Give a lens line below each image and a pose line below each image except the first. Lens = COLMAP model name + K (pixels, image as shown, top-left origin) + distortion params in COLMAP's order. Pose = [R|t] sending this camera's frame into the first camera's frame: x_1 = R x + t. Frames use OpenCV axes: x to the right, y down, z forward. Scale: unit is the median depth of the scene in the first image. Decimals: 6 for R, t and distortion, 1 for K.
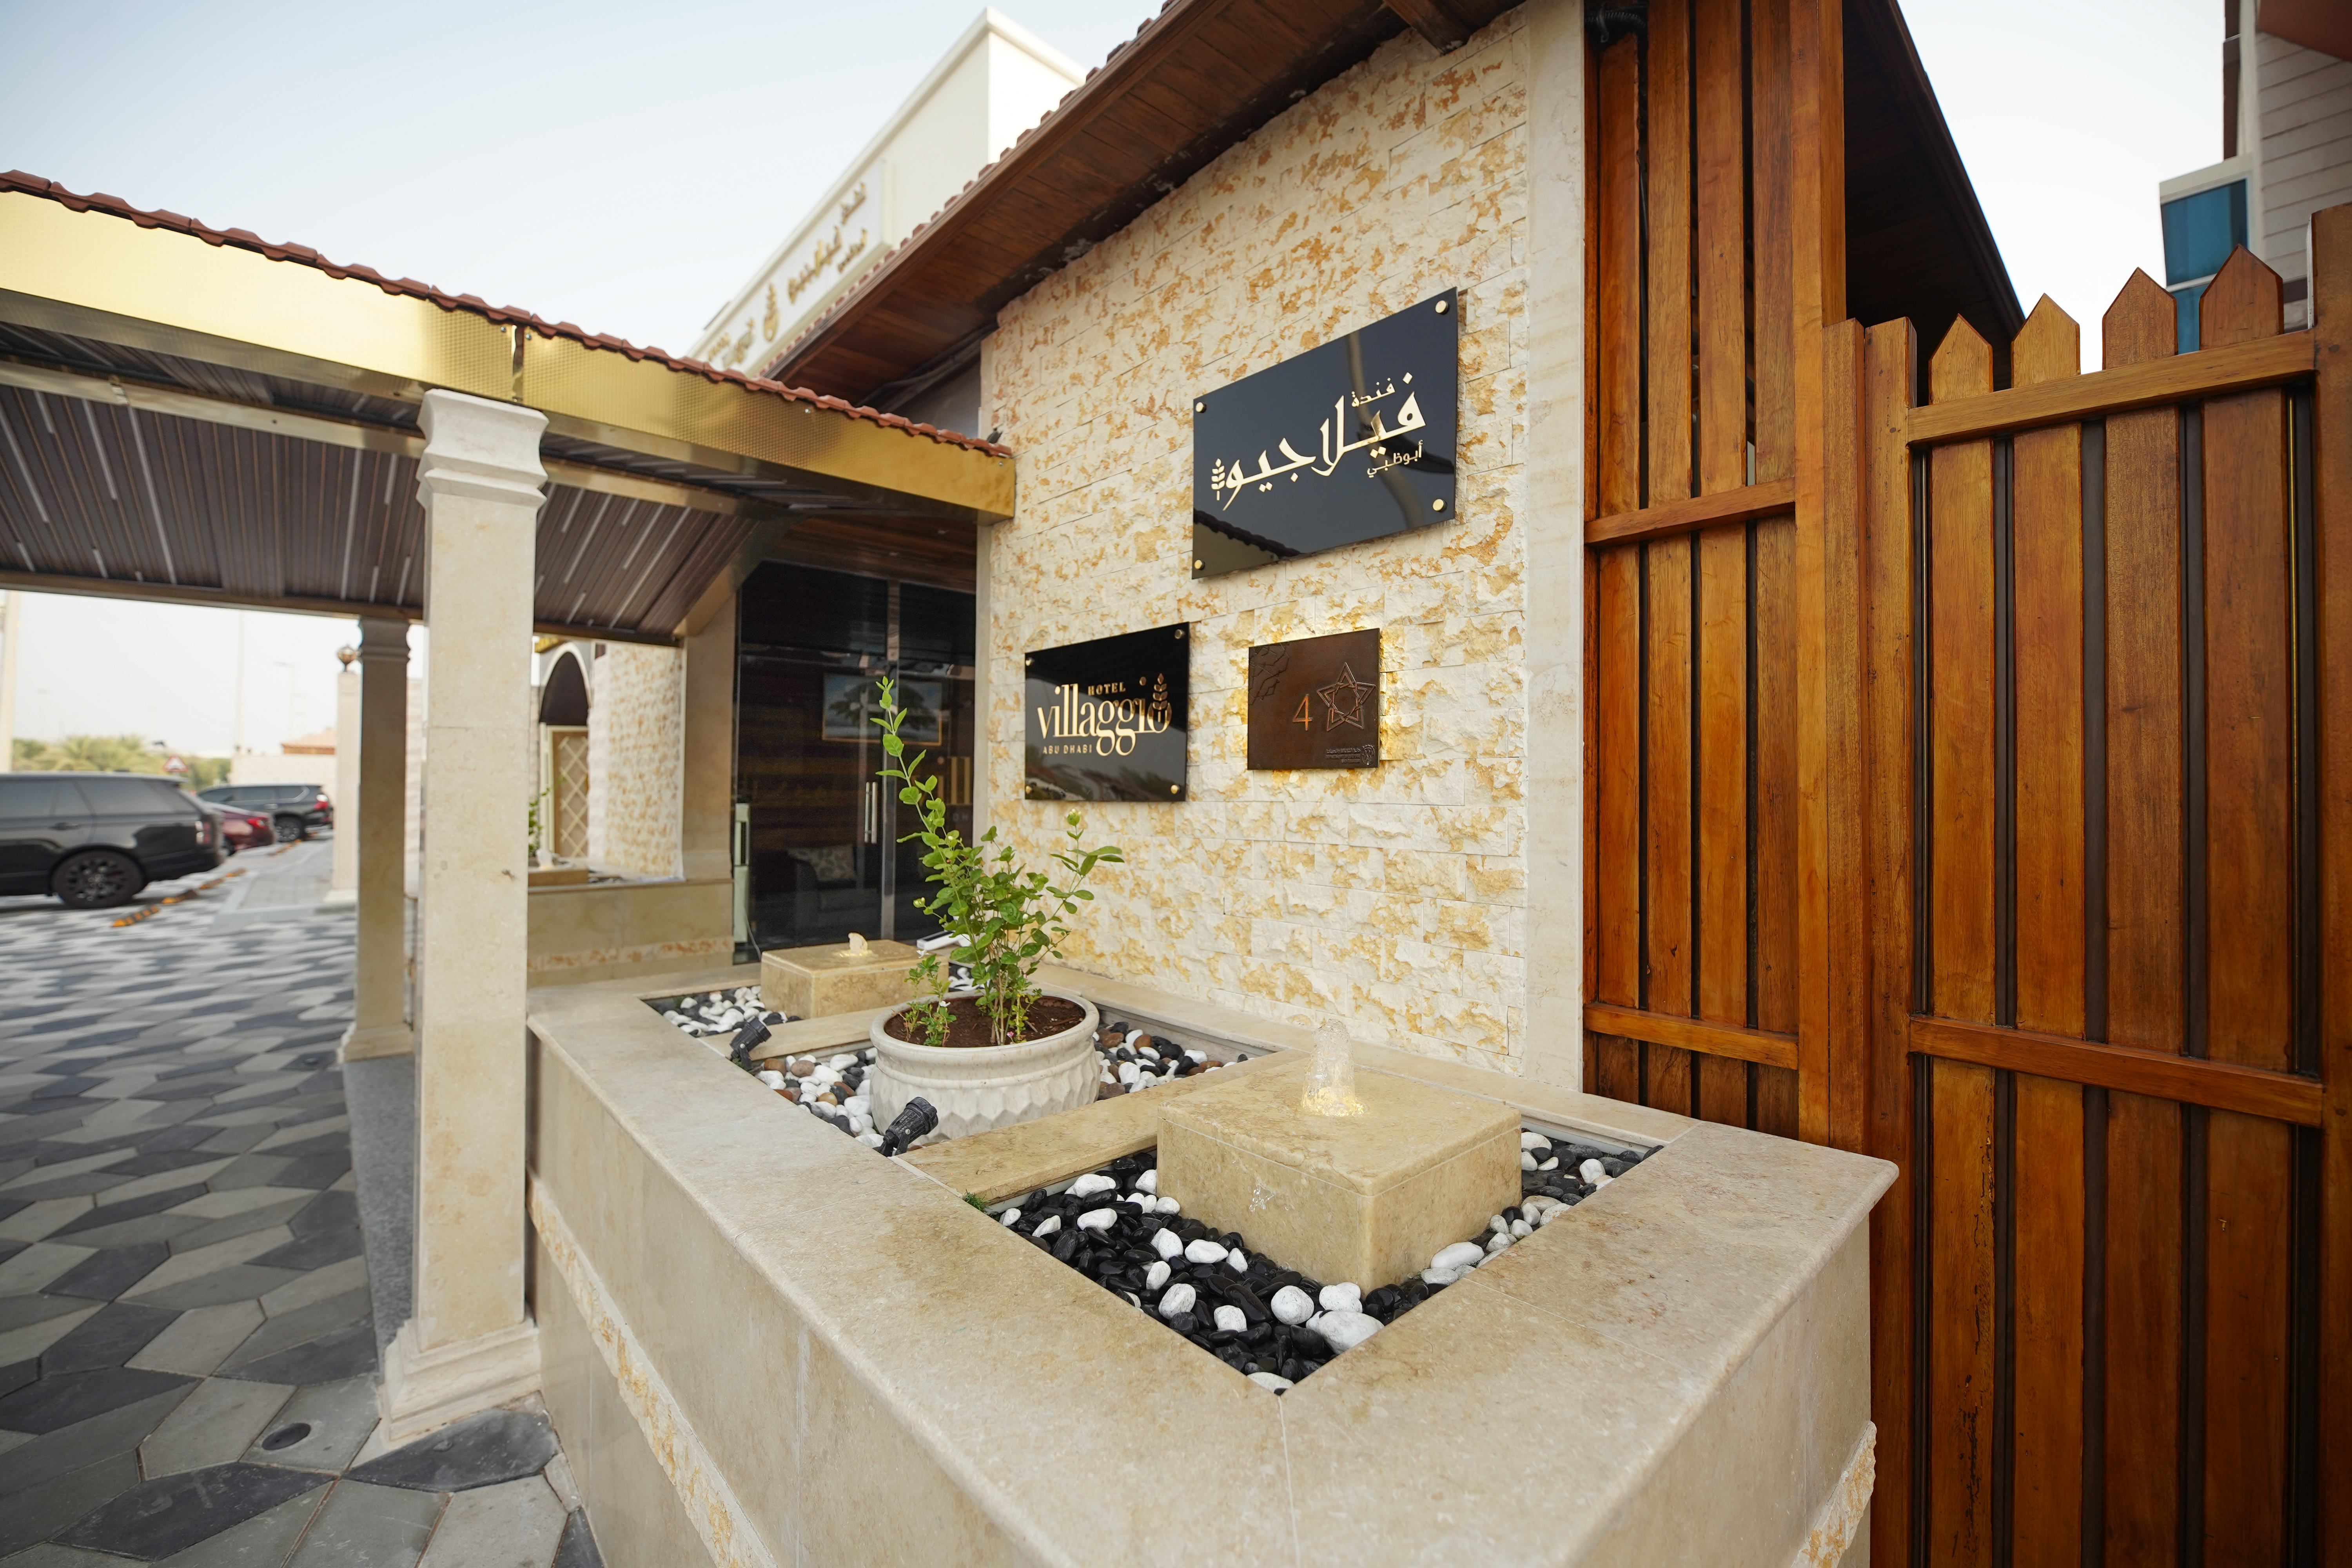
lens RADIAL K [[941.6, 0, 1166.6], [0, 941.6, 786.4], [0, 0, 1]] dist [-0.011319, -0.000251]
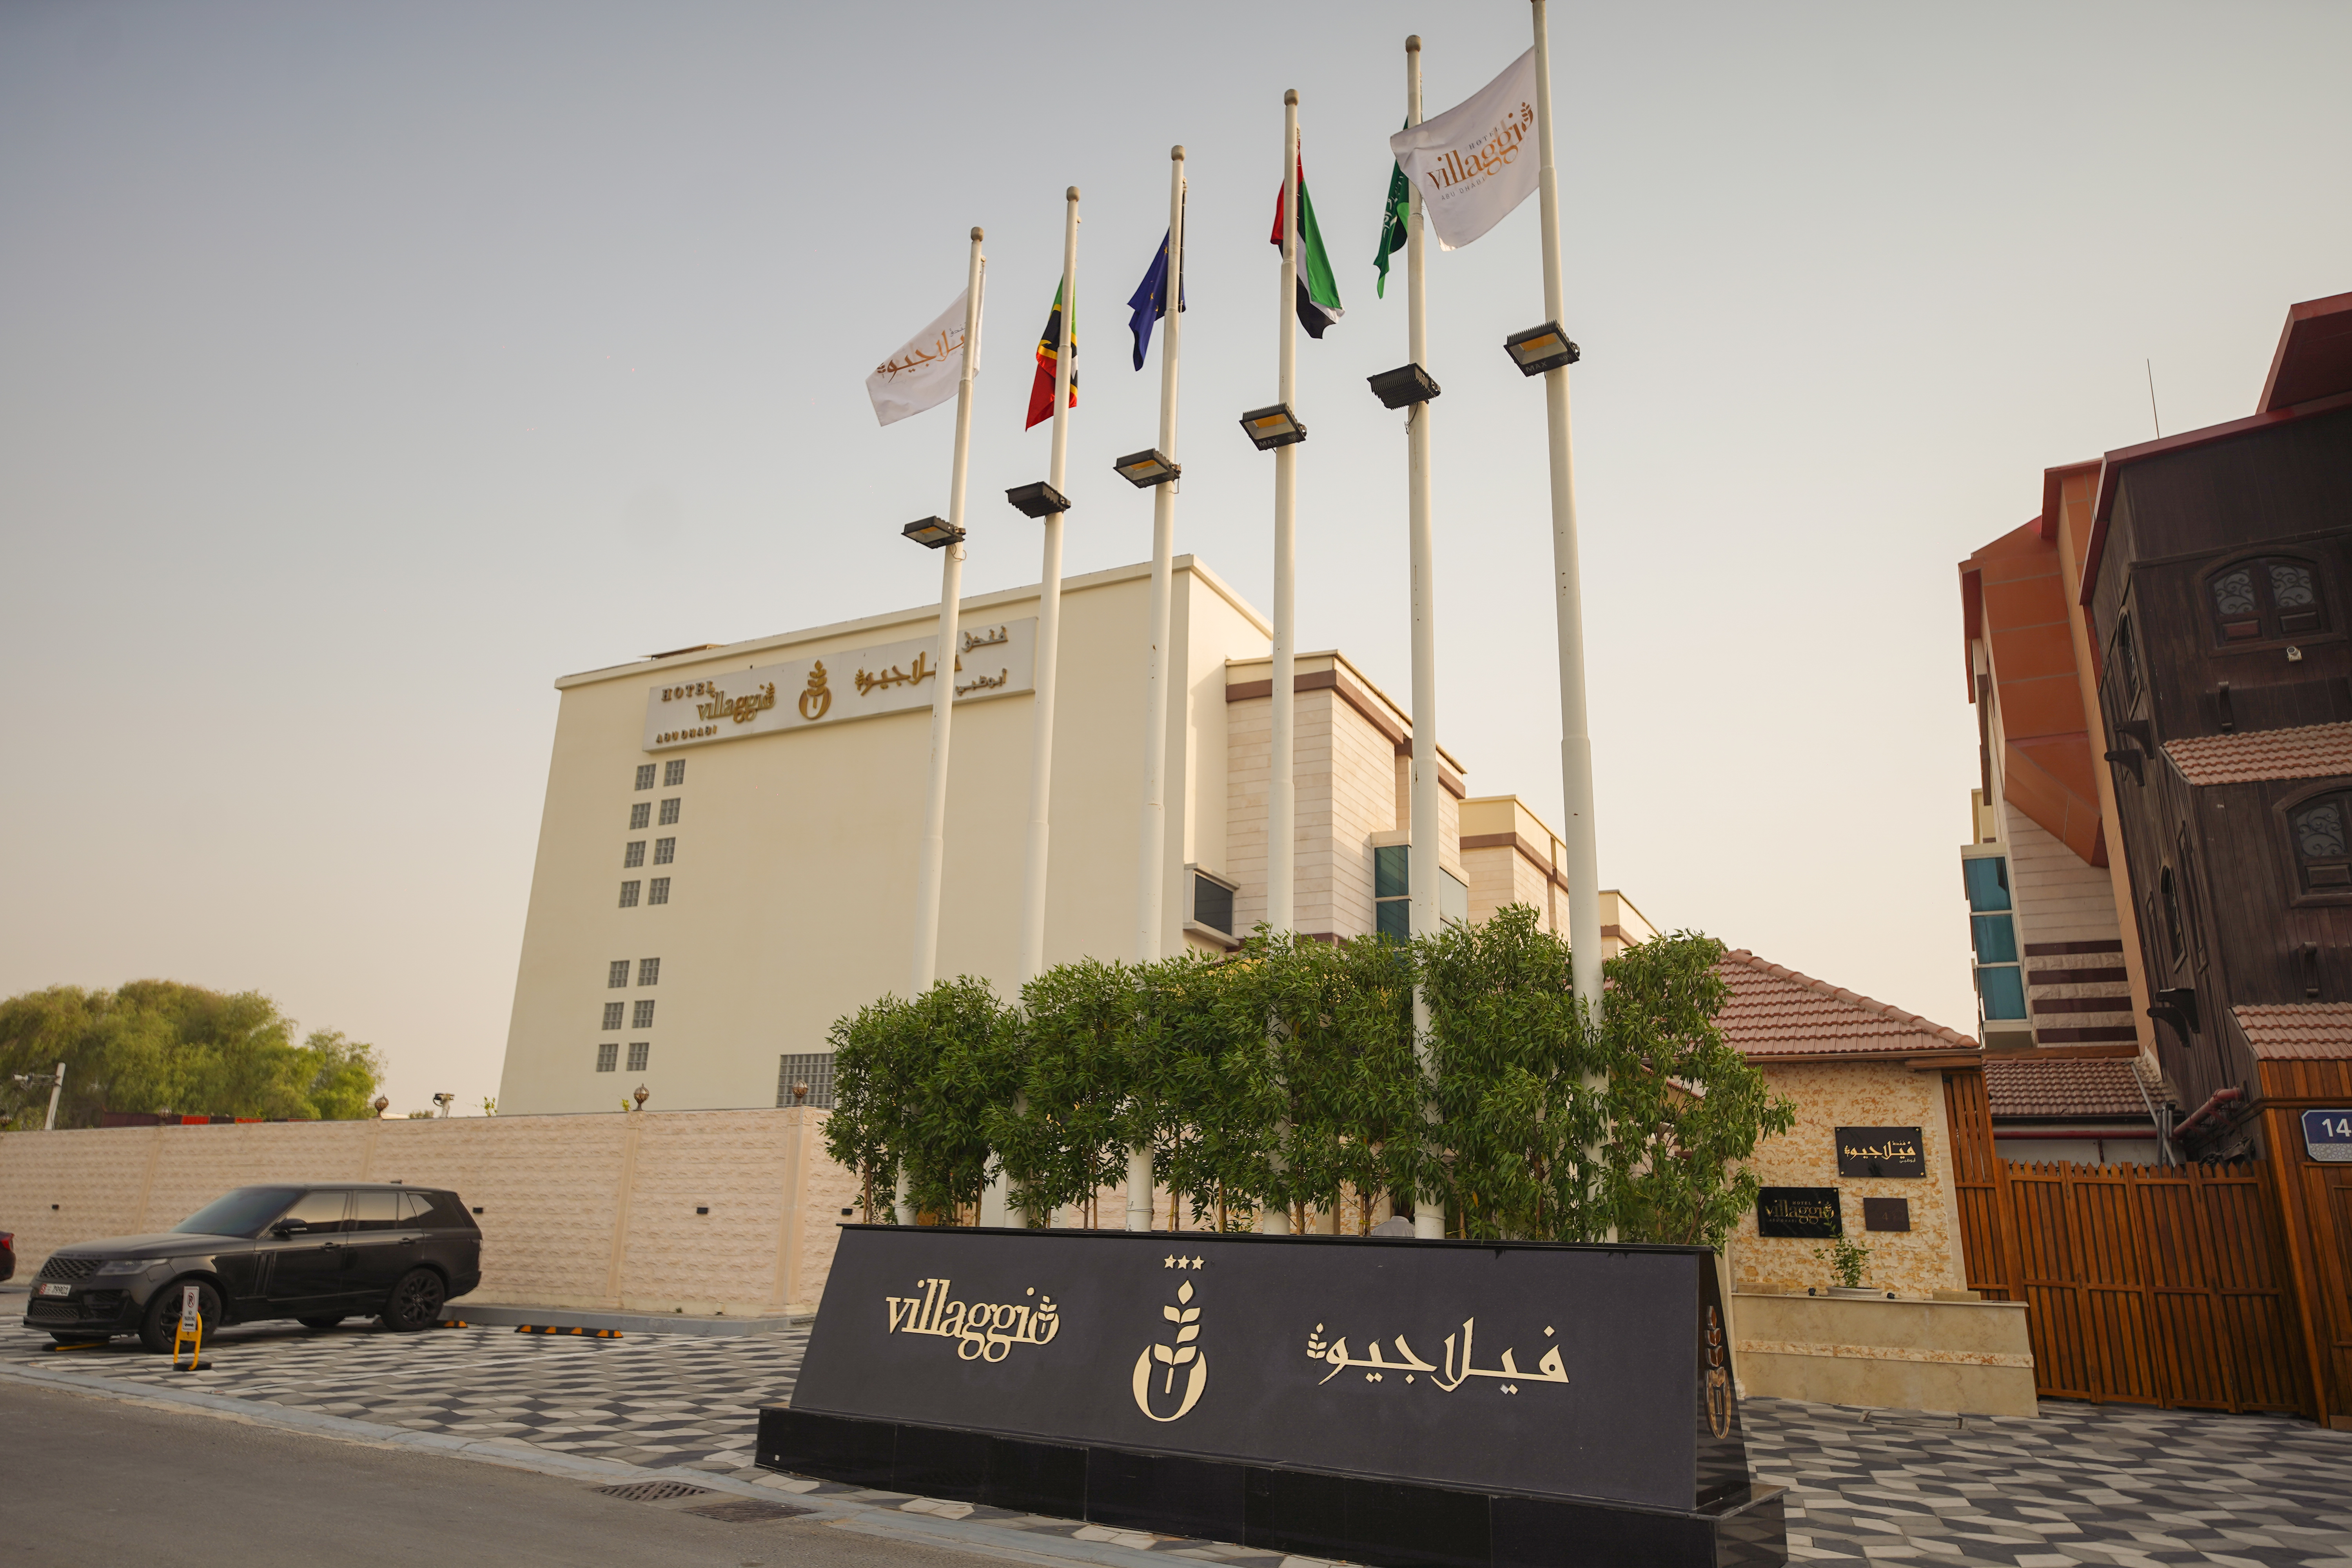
lens RADIAL K [[1555.5, 0, 1176.7], [0, 1555.5, 775.0], [0, 0, 1]] dist [0.005019, 0.001503]
pose [[0.930344, 0.128133, 0.343572, -5.699754], [-0.027166, 0.958471, -0.283892, 0.095295], [-0.365680, 0.254784, 0.895189, -4.777122]]
